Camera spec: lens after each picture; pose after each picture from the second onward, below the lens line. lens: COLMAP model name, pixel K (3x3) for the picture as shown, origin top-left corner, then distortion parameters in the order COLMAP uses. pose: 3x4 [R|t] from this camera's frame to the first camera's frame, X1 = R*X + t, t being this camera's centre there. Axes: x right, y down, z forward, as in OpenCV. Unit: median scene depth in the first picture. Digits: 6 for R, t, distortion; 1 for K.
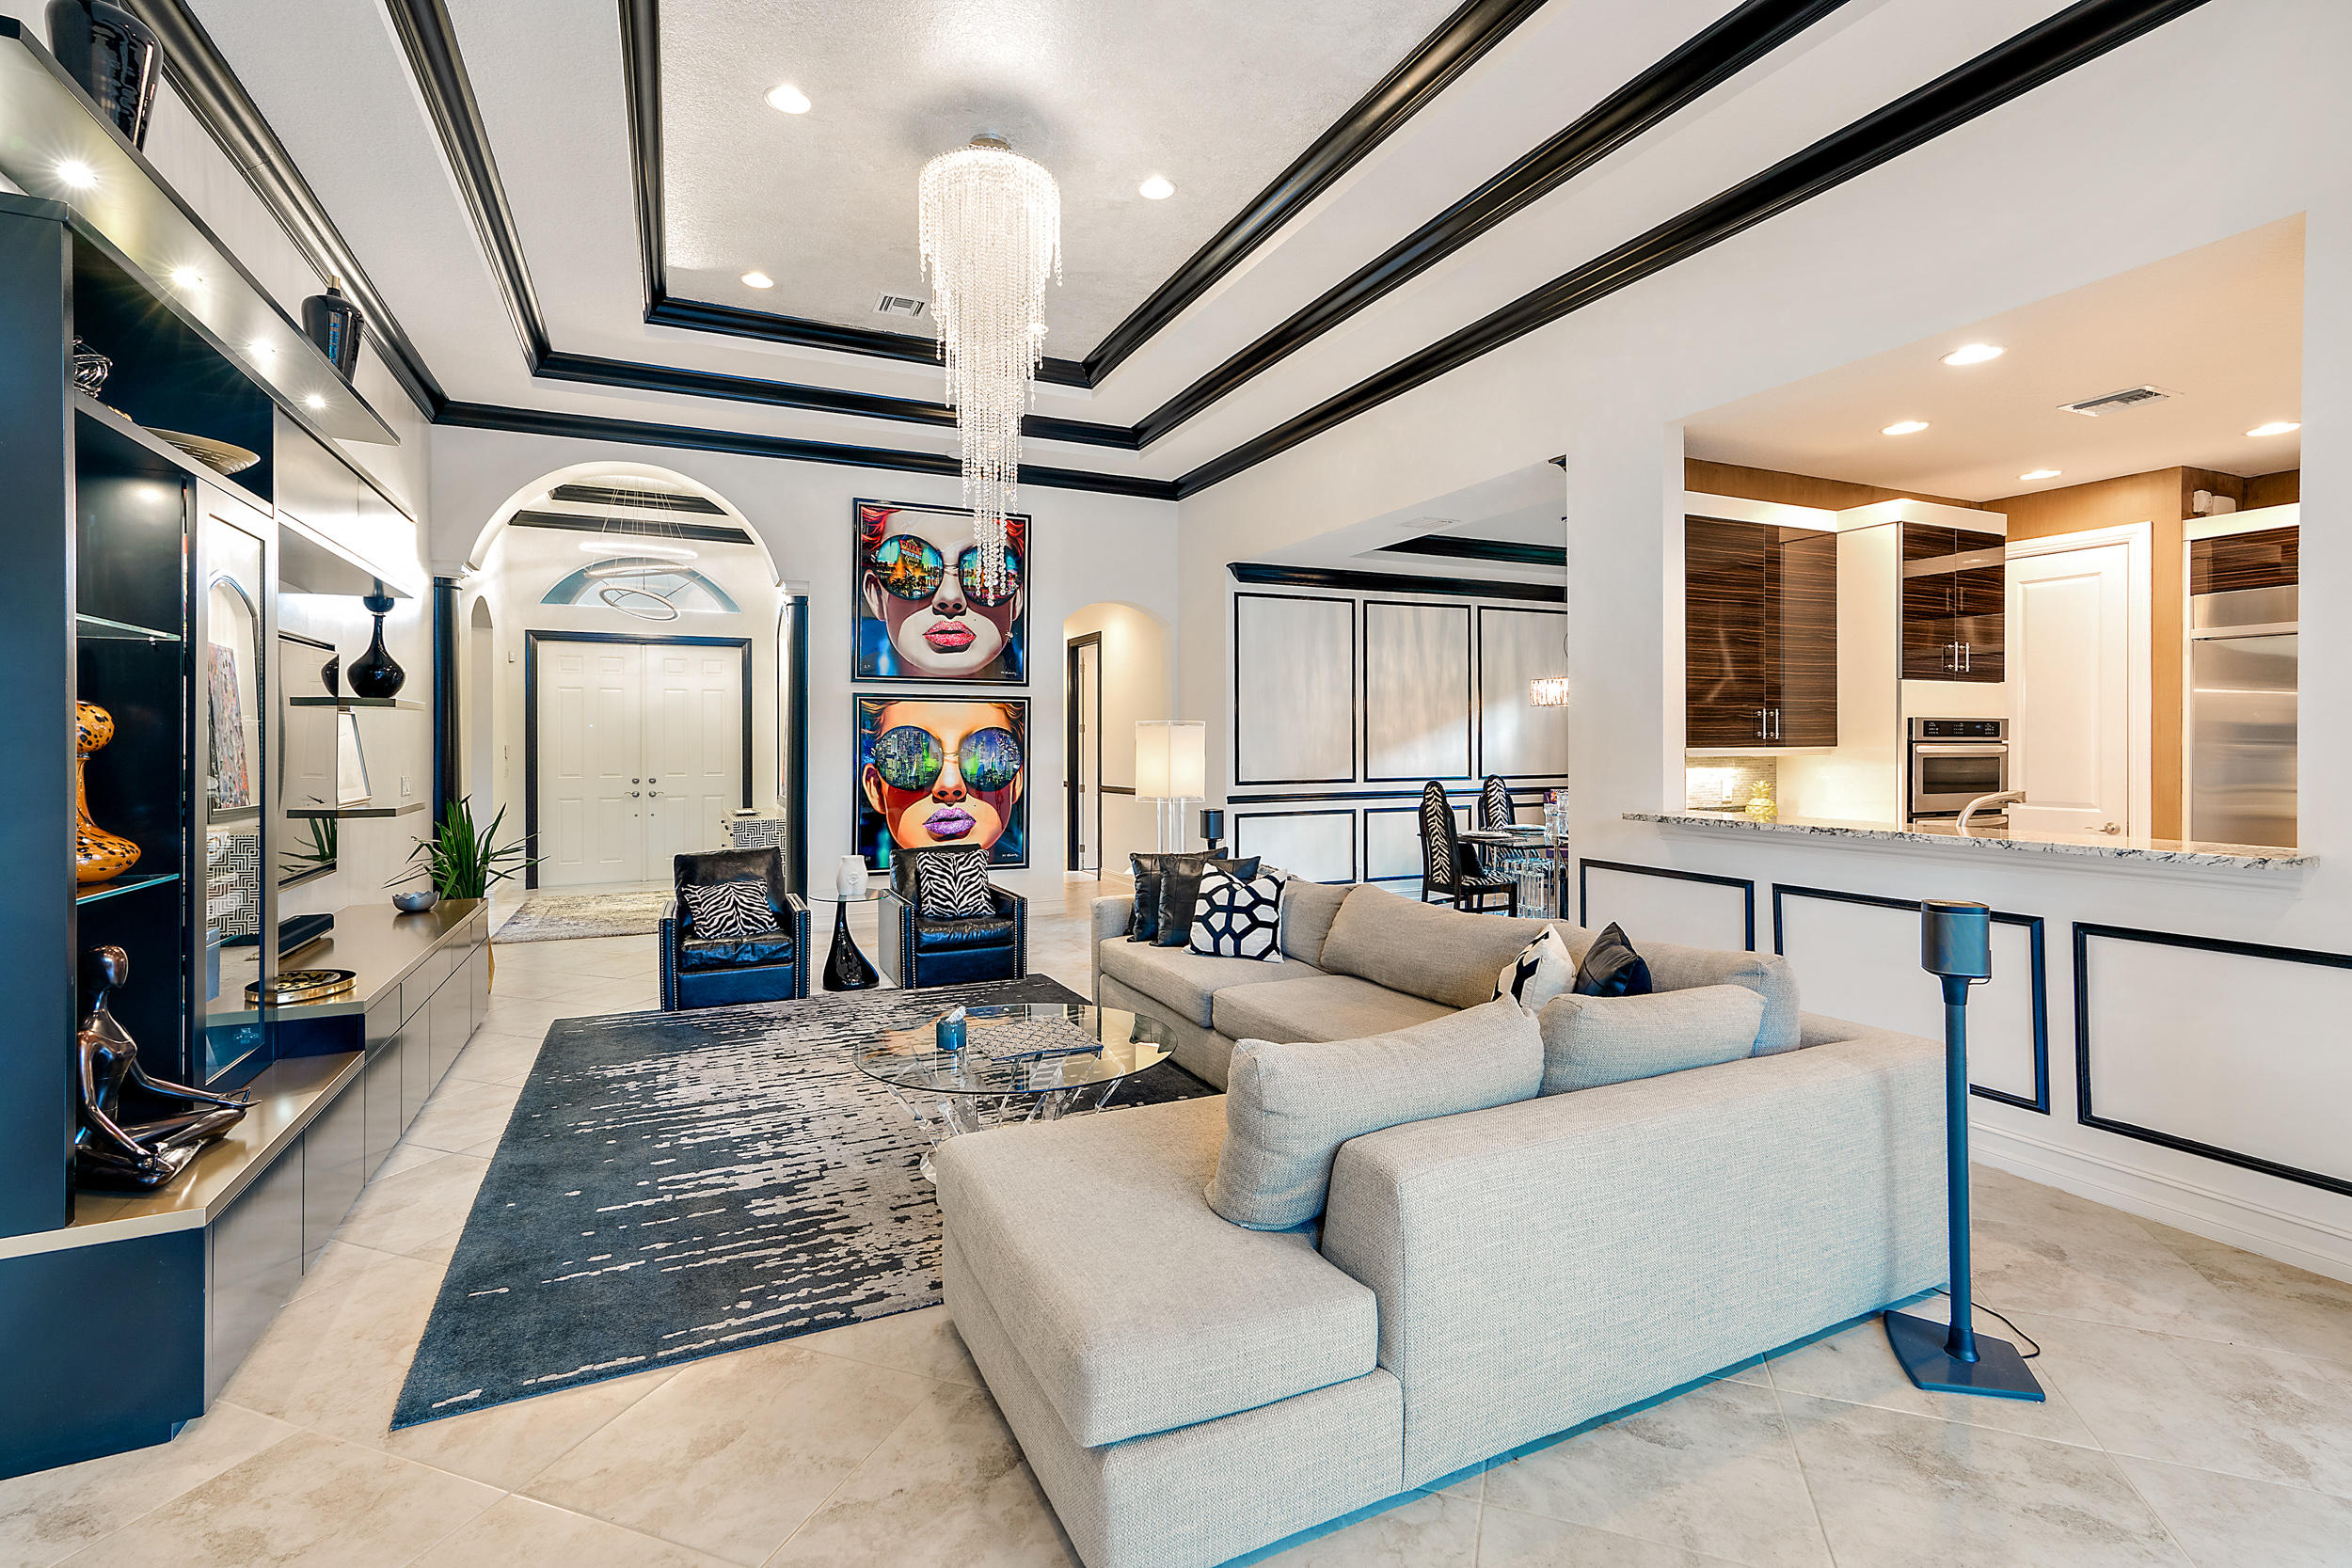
lens RADIAL K [[1063.0, 0, 1174.7], [0, 1063.0, 748.0], [0, 0, 1]] dist [0.001993, 0.000497]
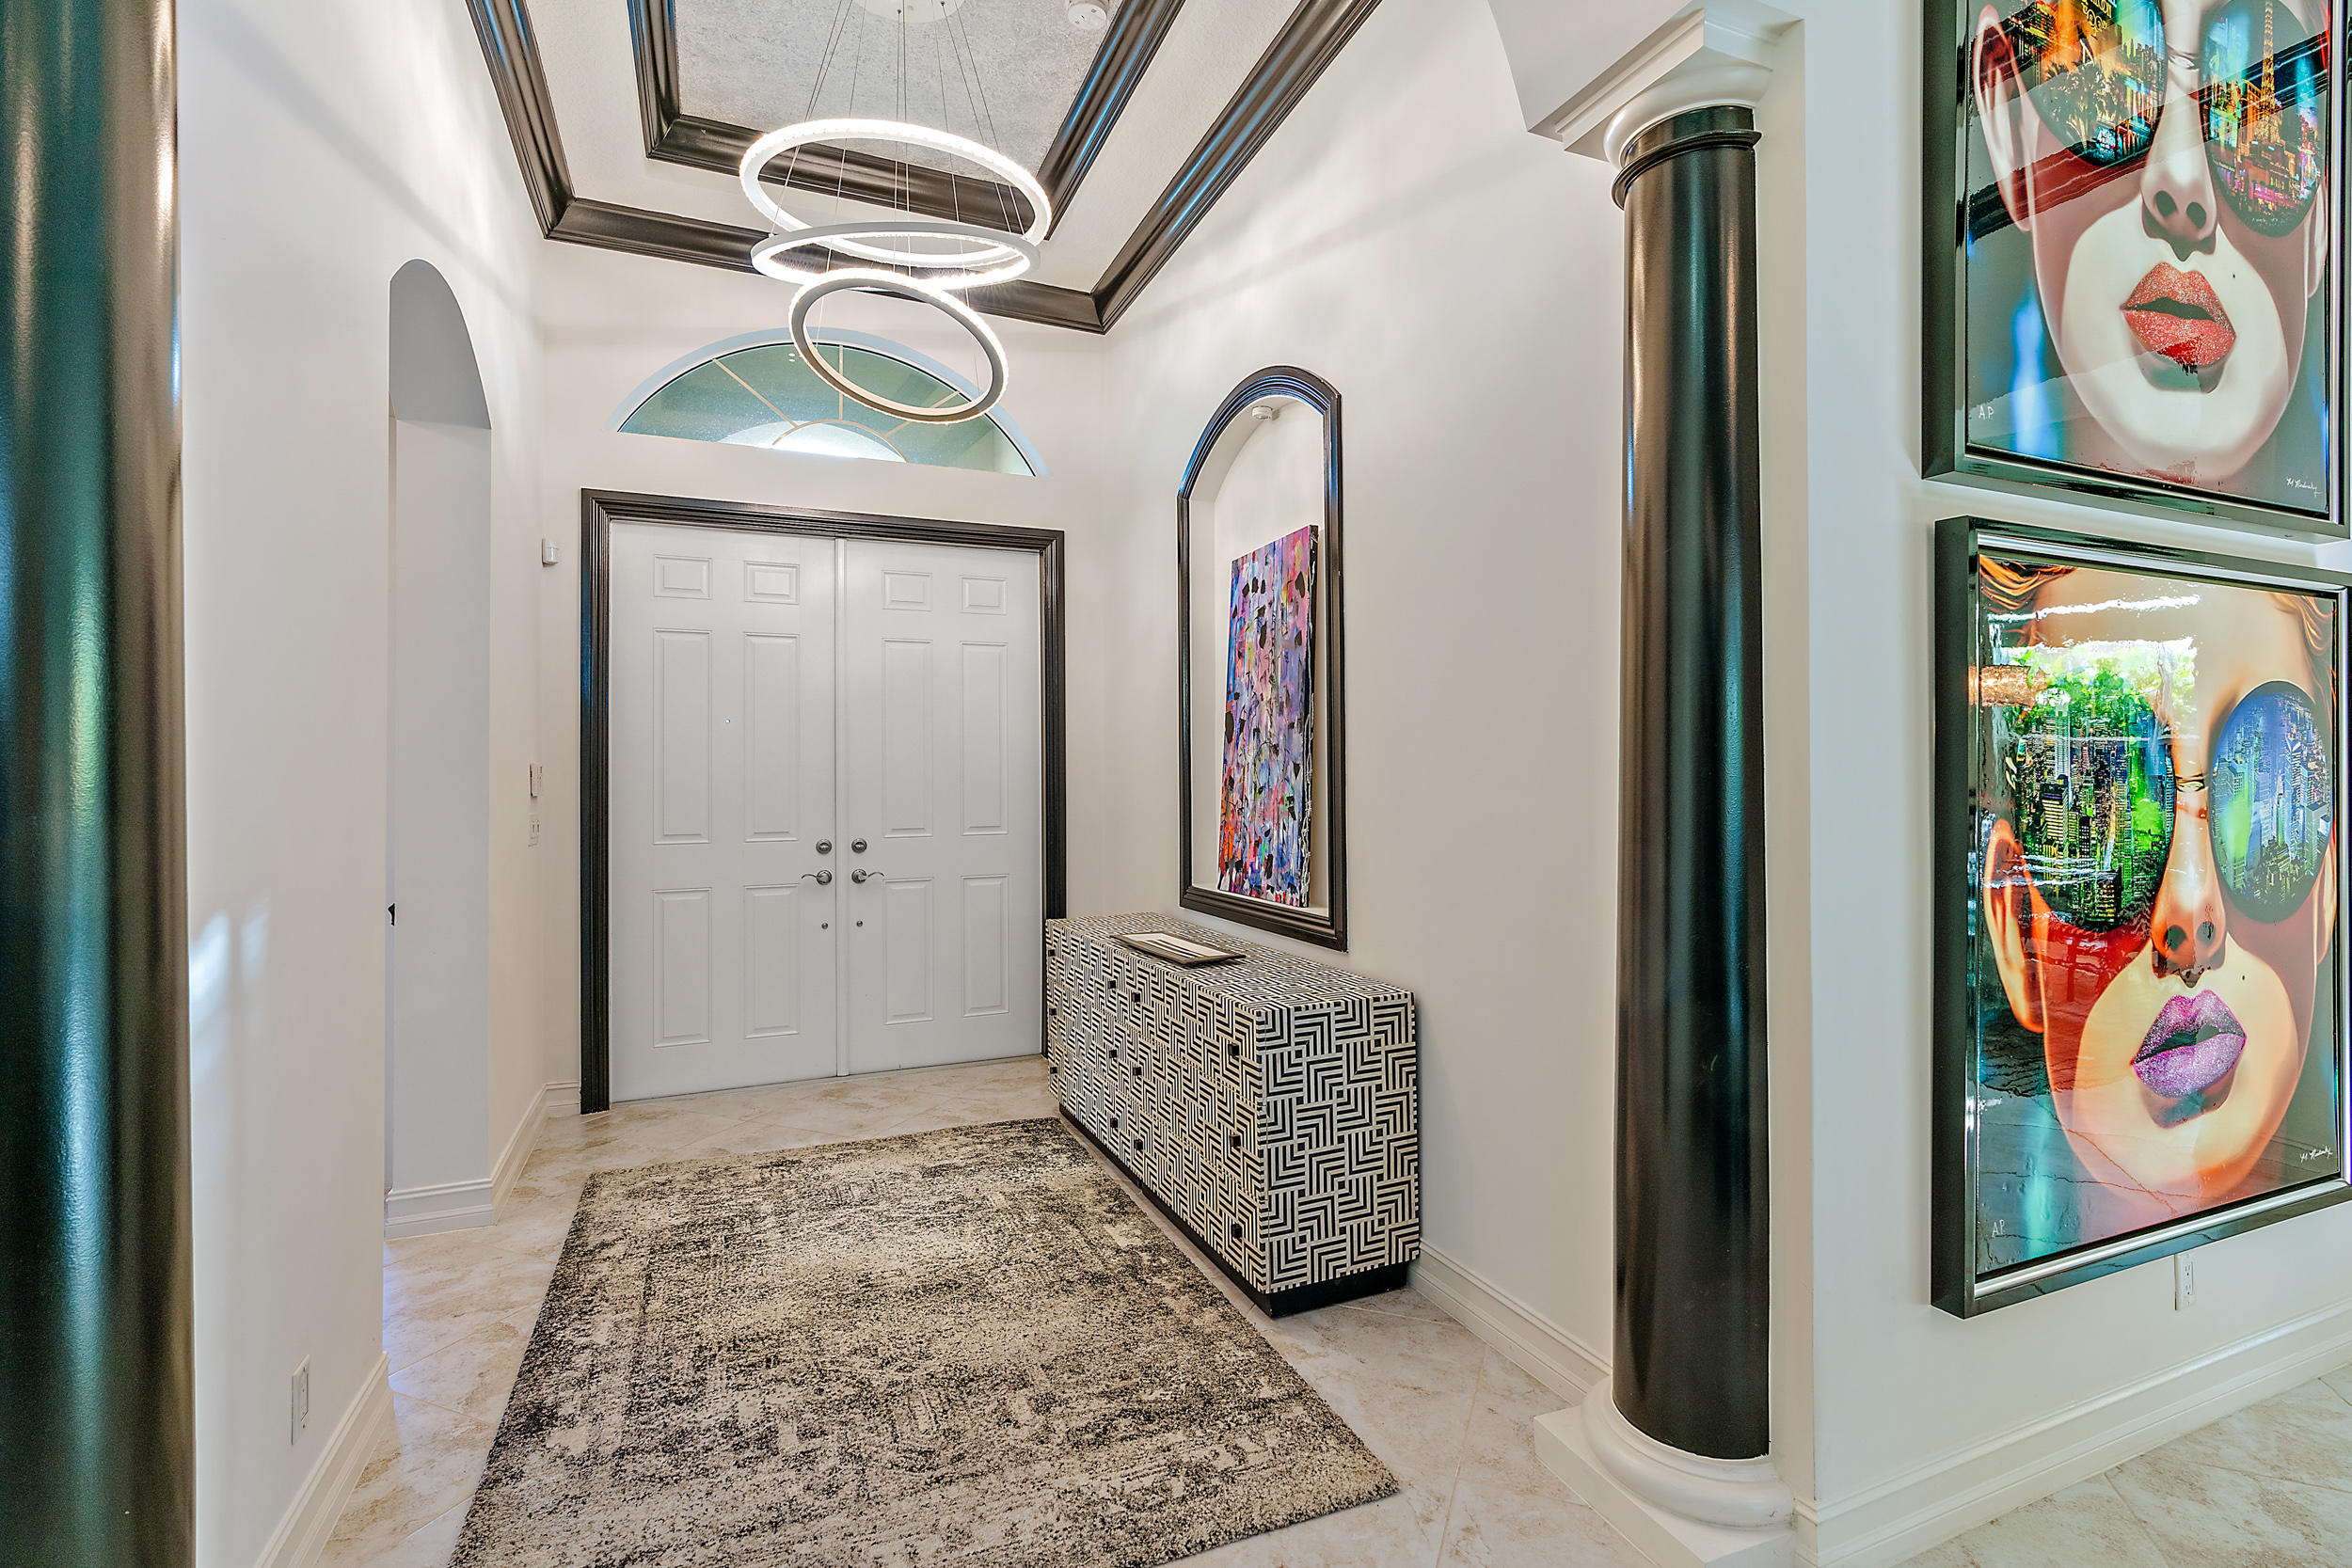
lens RADIAL K [[1071.4, 0, 1166.0], [0, 1071.4, 777.4], [0, 0, 1]] dist [-0.010050, 0.001240]
pose [[0.998812, -0.000460, -0.048730, -0.443060], [0.000254, 0.999991, -0.004230, 0.005436], [0.048731, 0.004212, 0.998803, 0.728498]]
